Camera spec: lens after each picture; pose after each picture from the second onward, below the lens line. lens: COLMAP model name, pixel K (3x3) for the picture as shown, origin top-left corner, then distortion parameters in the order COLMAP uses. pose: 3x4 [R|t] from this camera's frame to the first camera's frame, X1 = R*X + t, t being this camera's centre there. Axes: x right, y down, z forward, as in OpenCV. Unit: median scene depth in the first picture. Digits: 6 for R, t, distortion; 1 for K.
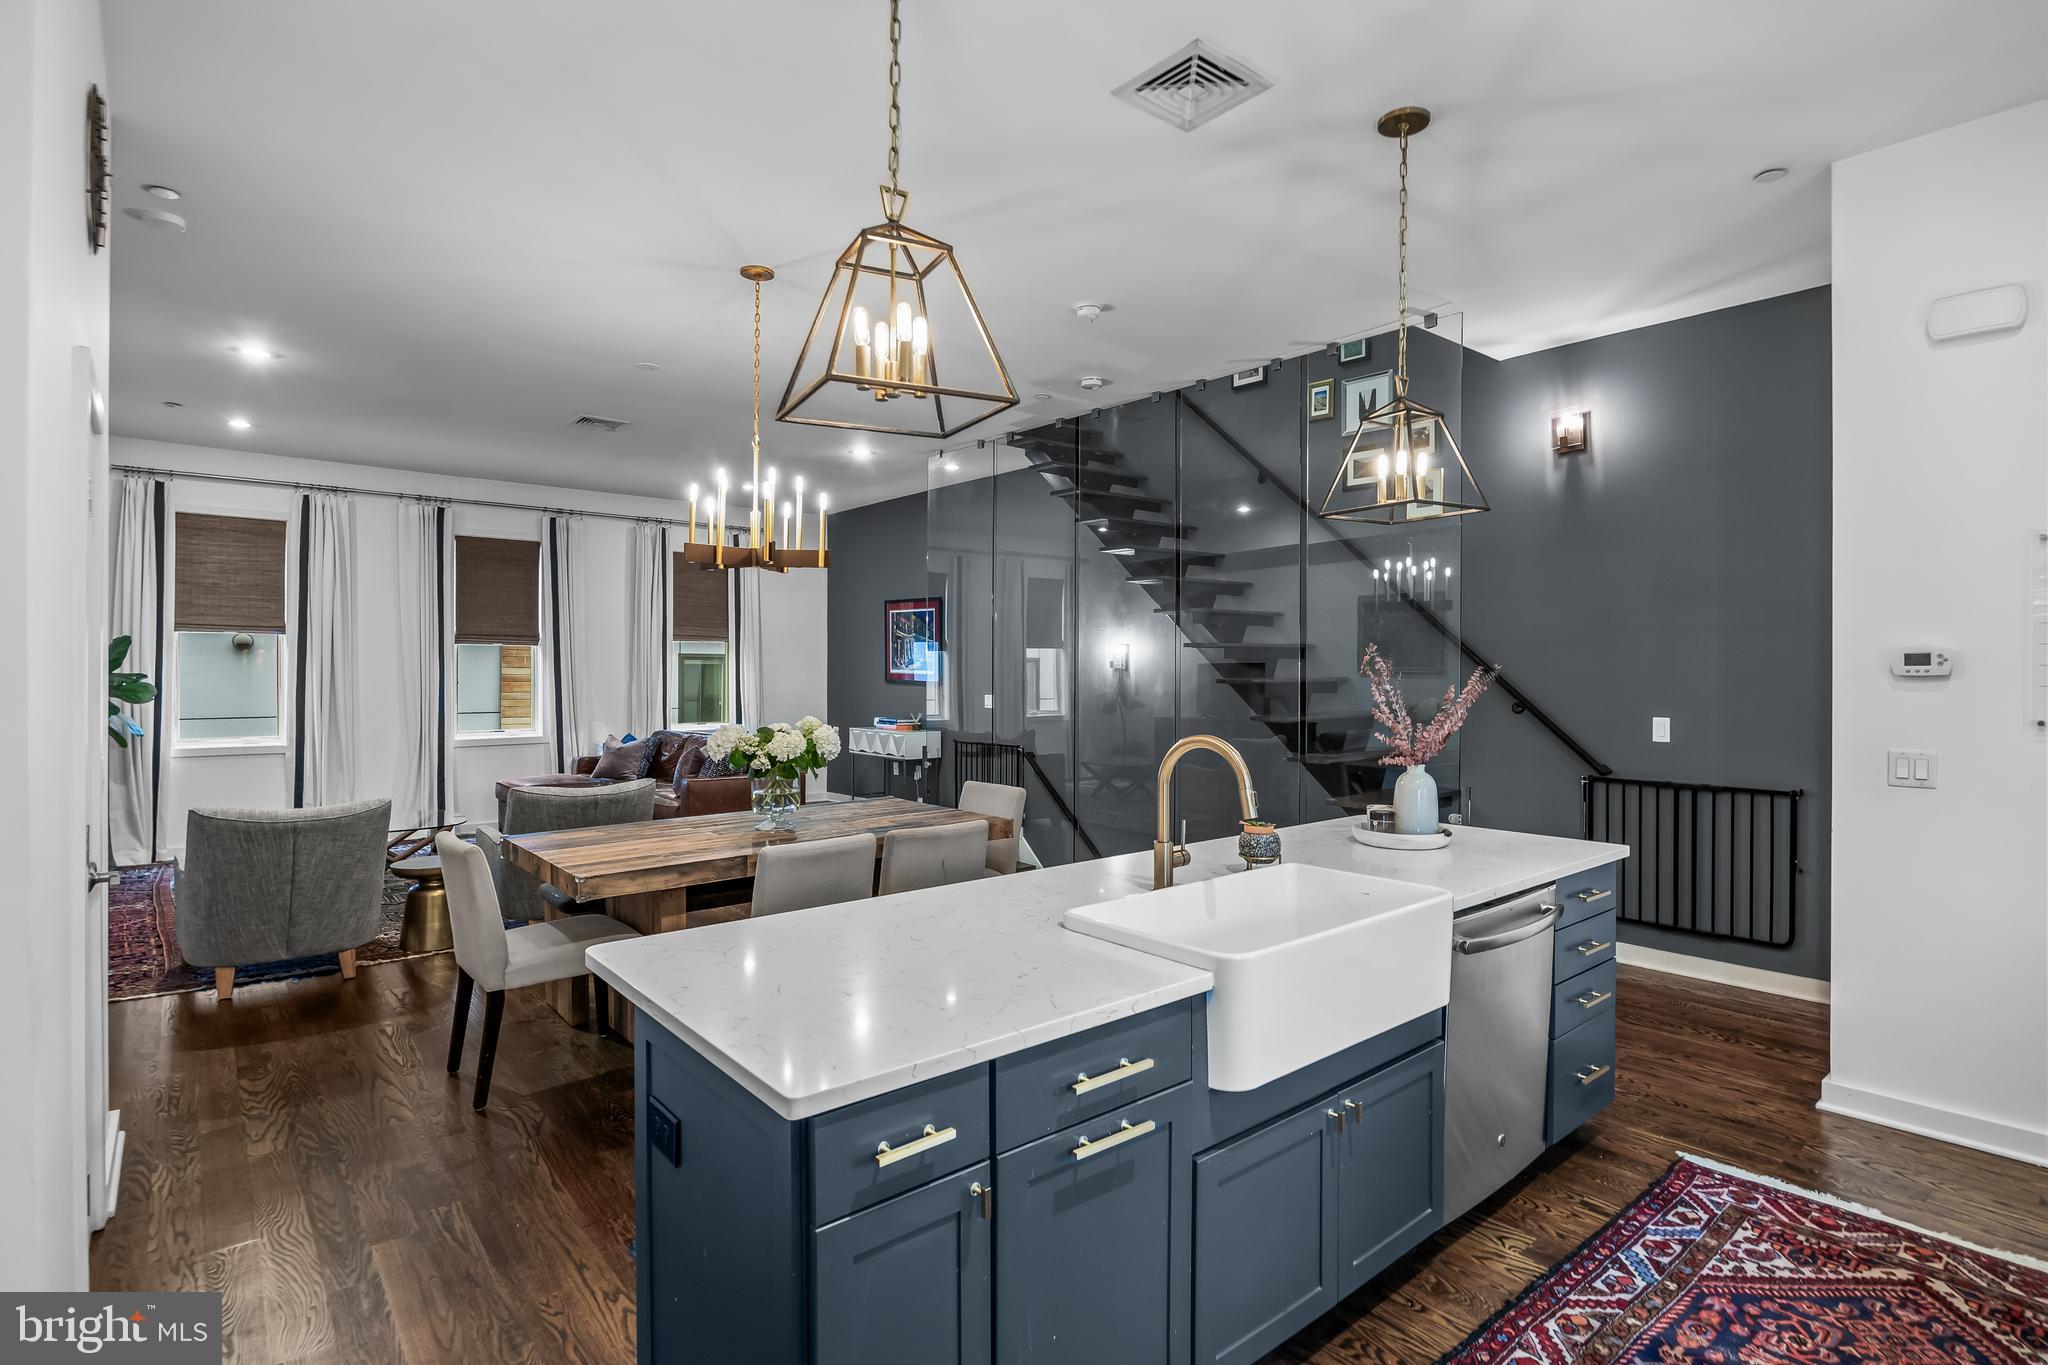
lens RADIAL K [[1005.9, 0, 1034.4], [0, 1005.9, 679.7], [0, 0, 1]] dist [0.001222, -0.000524]
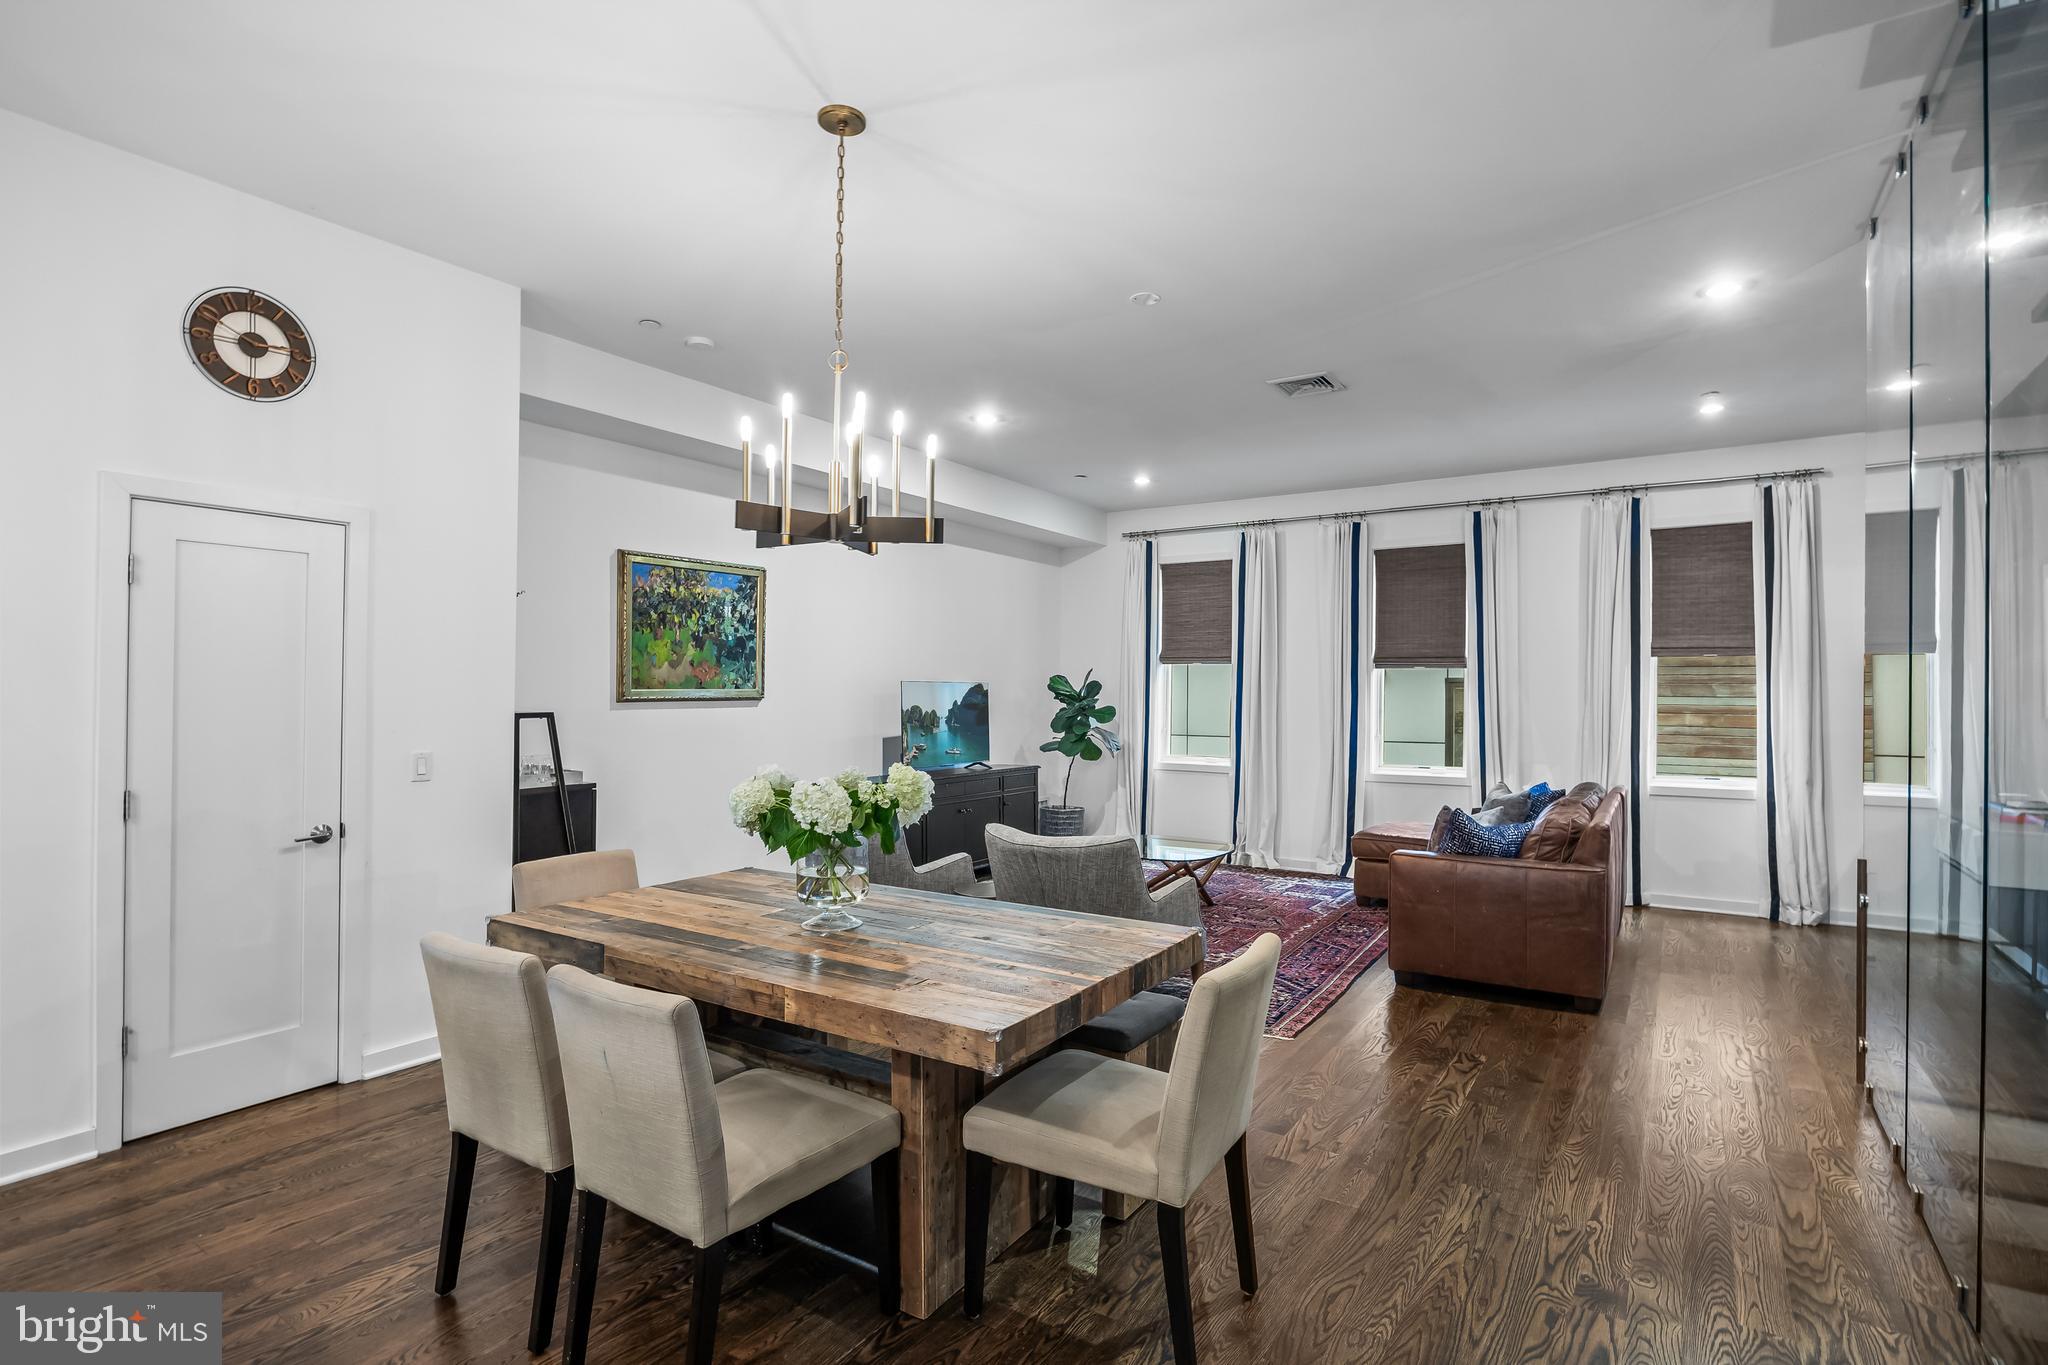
lens RADIAL K [[998.5, 0, 1042.4], [0, 998.5, 694.3], [0, 0, 1]] dist [0.004482, 0.000634]
pose [[0.281190, -0.000309, -0.959652, 0.229668], [-0.013704, 0.999897, -0.004338, -0.004803], [0.959554, 0.014371, 0.281157, 0.500145]]
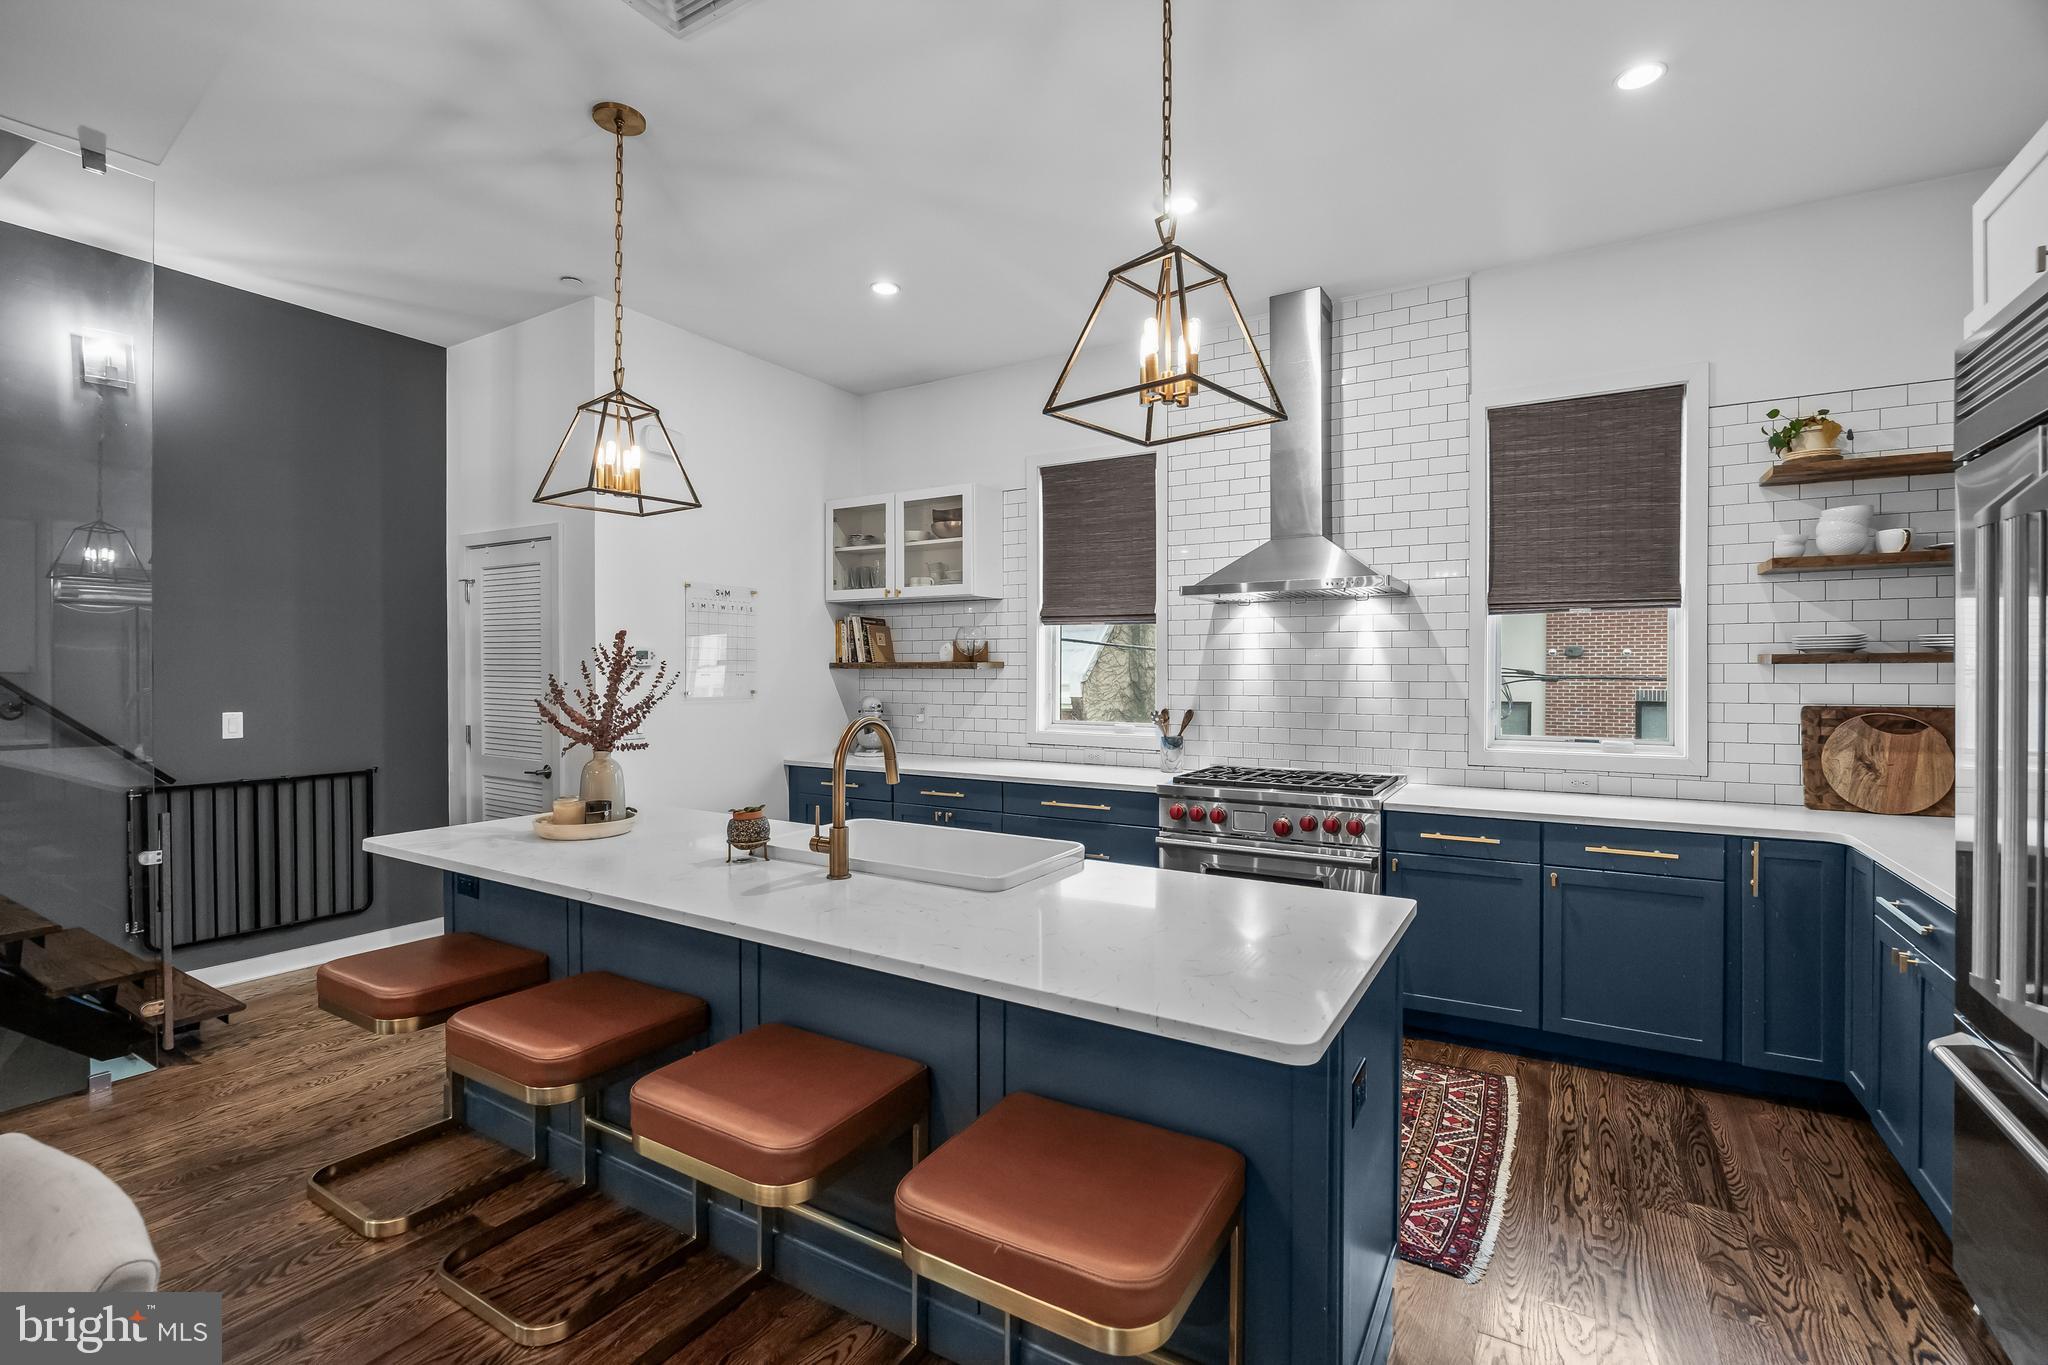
lens RADIAL K [[902.6, 0, 1025.6], [0, 902.6, 665.8], [0, 0, 1]] dist [-0.013332, 0.000518]
pose [[-0.318341, 0.000355, 0.947976, -0.237664], [0.006187, 0.999979, 0.001703, -0.001072], [-0.947956, 0.006407, -0.318336, 0.347170]]
